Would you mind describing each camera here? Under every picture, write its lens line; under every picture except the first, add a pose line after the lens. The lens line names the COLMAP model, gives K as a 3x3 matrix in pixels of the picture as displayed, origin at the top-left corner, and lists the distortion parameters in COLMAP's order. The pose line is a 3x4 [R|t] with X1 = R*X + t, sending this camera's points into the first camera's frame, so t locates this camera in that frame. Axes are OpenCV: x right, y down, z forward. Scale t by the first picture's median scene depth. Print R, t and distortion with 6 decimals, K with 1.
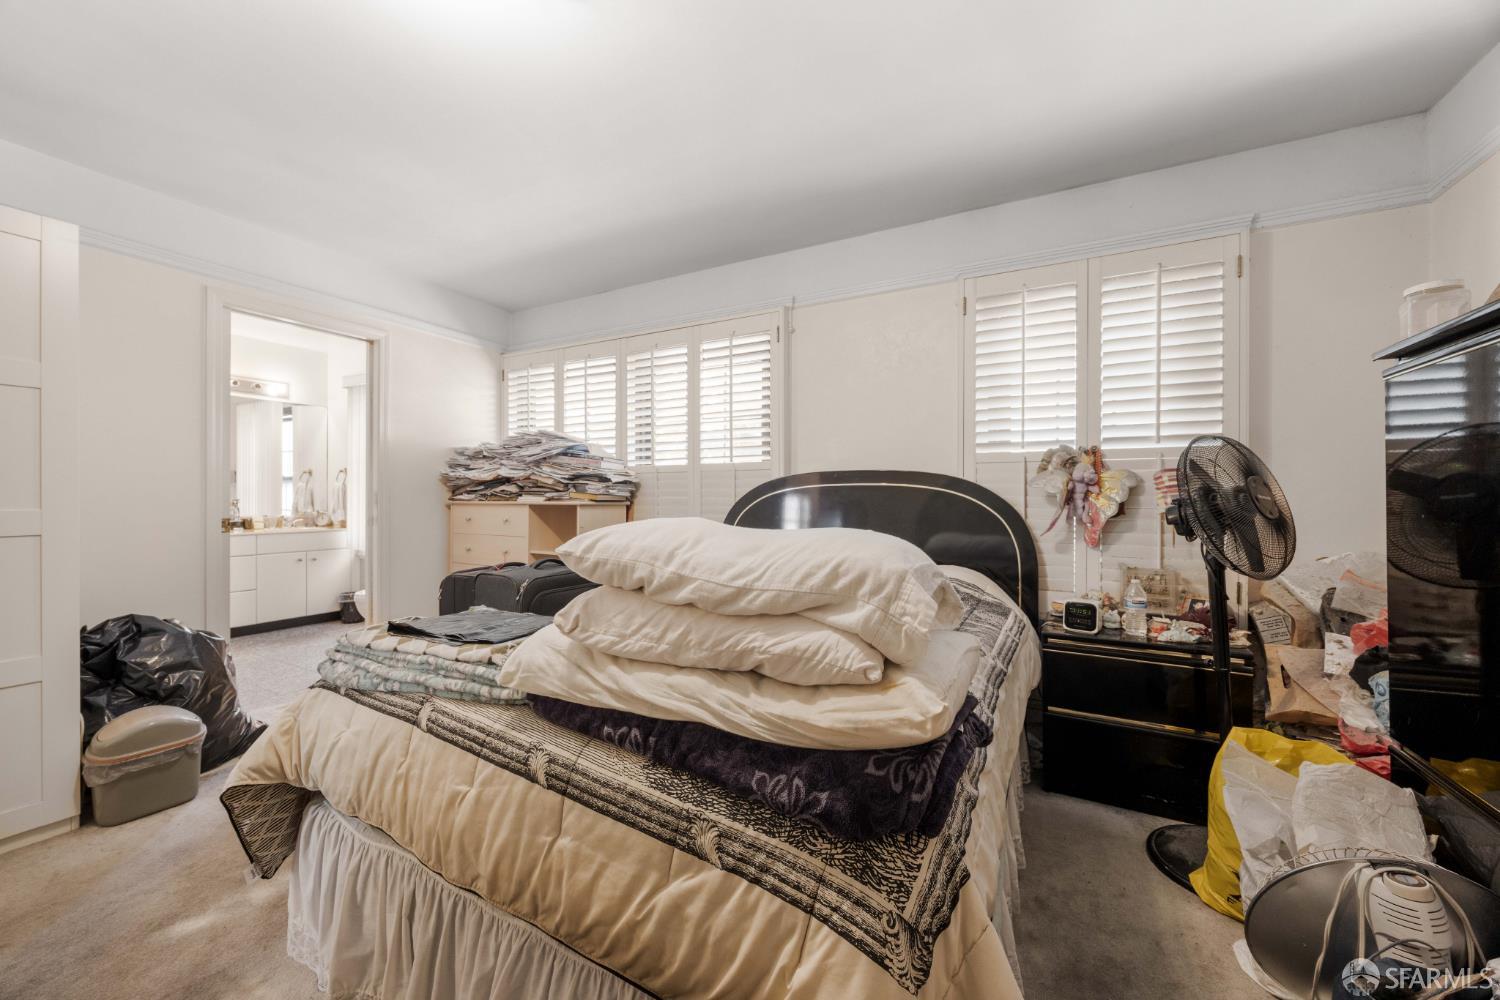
lens RADIAL K [[573.4, 0, 744.1], [0, 573.4, 489.1], [0, 0, 1]] dist [-0.002341, -0.000331]
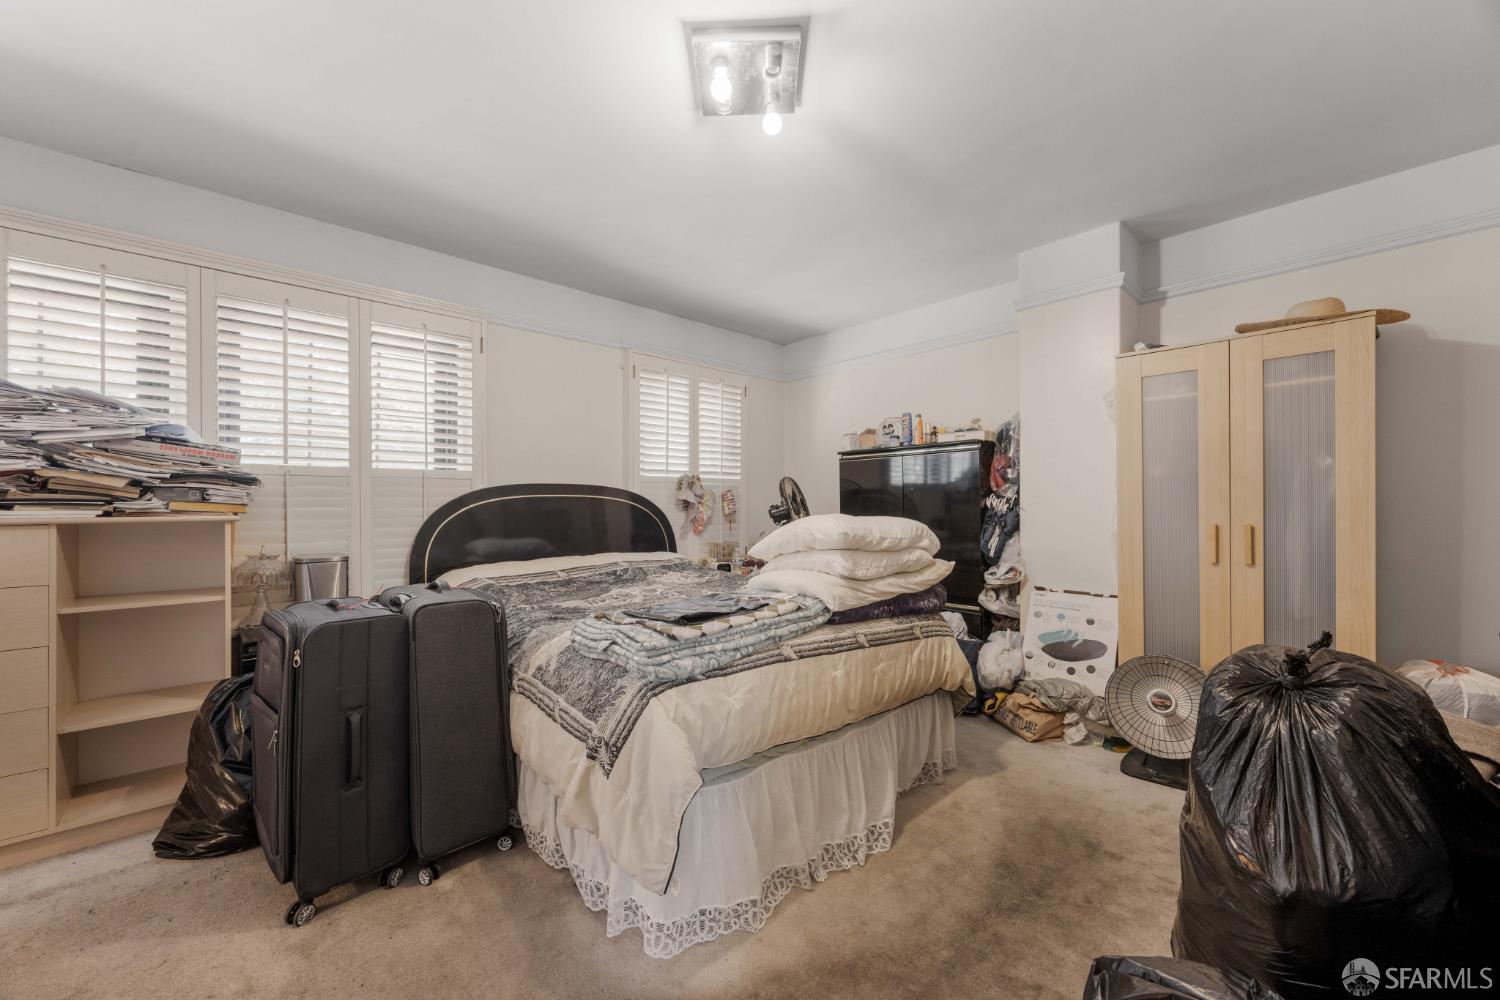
lens RADIAL K [[573.4, 0, 741.1], [0, 573.4, 505.8], [0, 0, 1]] dist [-0.002341, -0.000331]
pose [[0.321711, -0.002953, 0.946833, -1.623582], [-0.002907, 0.999987, 0.004107, 0.013180], [-0.946833, -0.004074, 0.321698, 0.532310]]
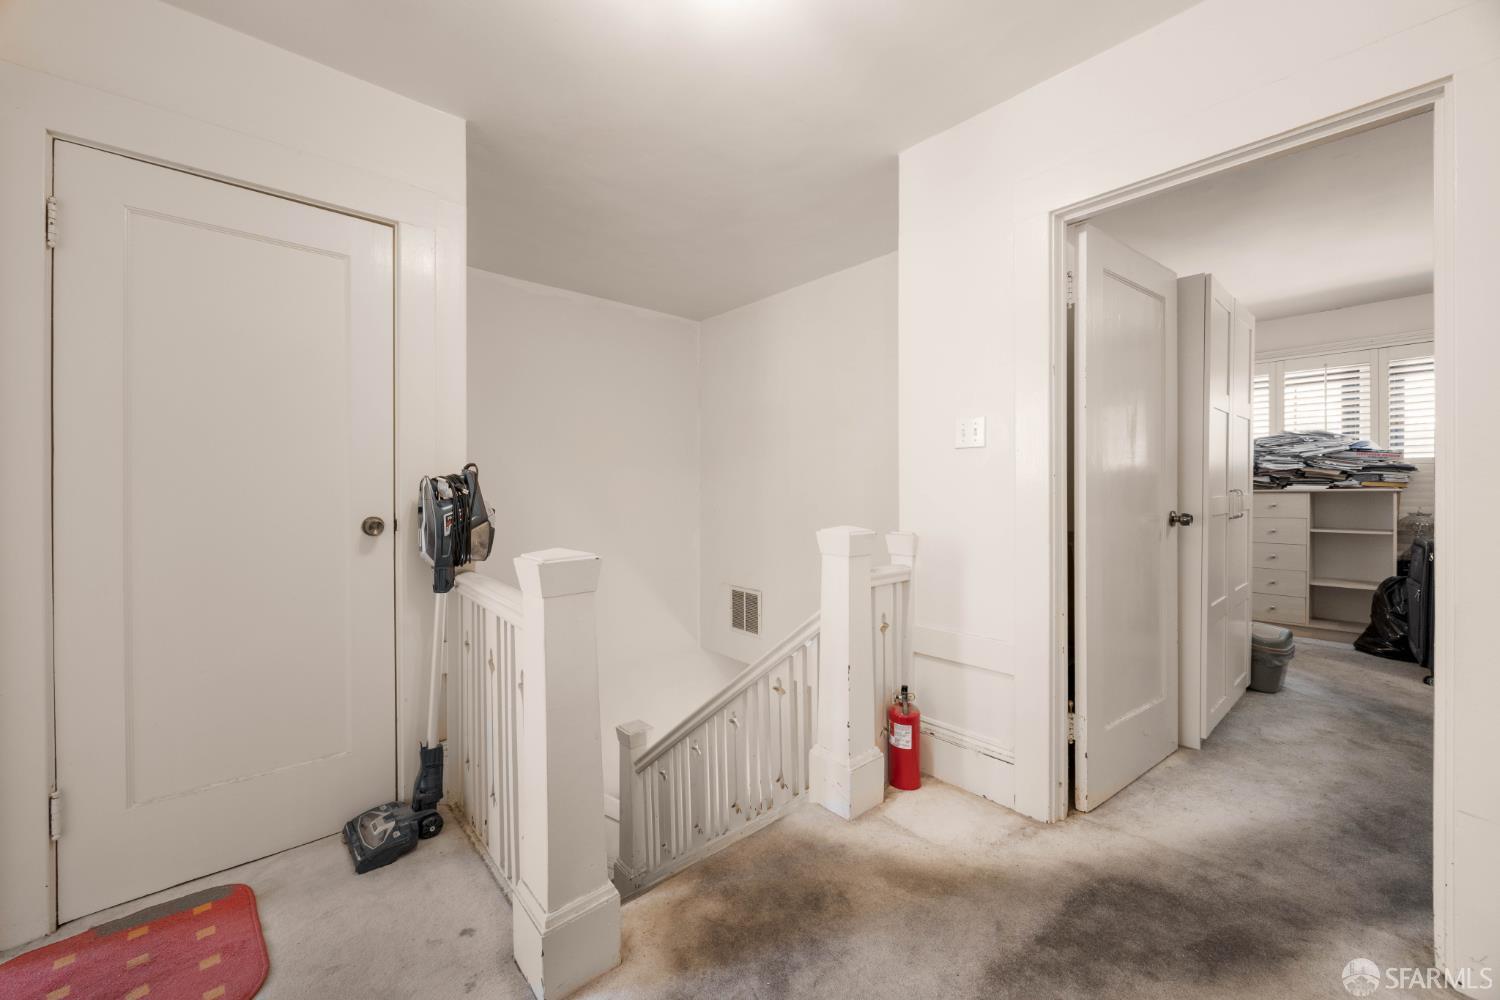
lens RADIAL K [[573.4, 0, 739.2], [0, 573.4, 496.0], [0, 0, 1]] dist [-0.002341, -0.000331]
pose [[0.939998, -0.003318, -0.341164, -2.654059], [0.006814, 0.999936, 0.009048, 0.039131], [0.341112, -0.010829, 0.939960, -1.353478]]
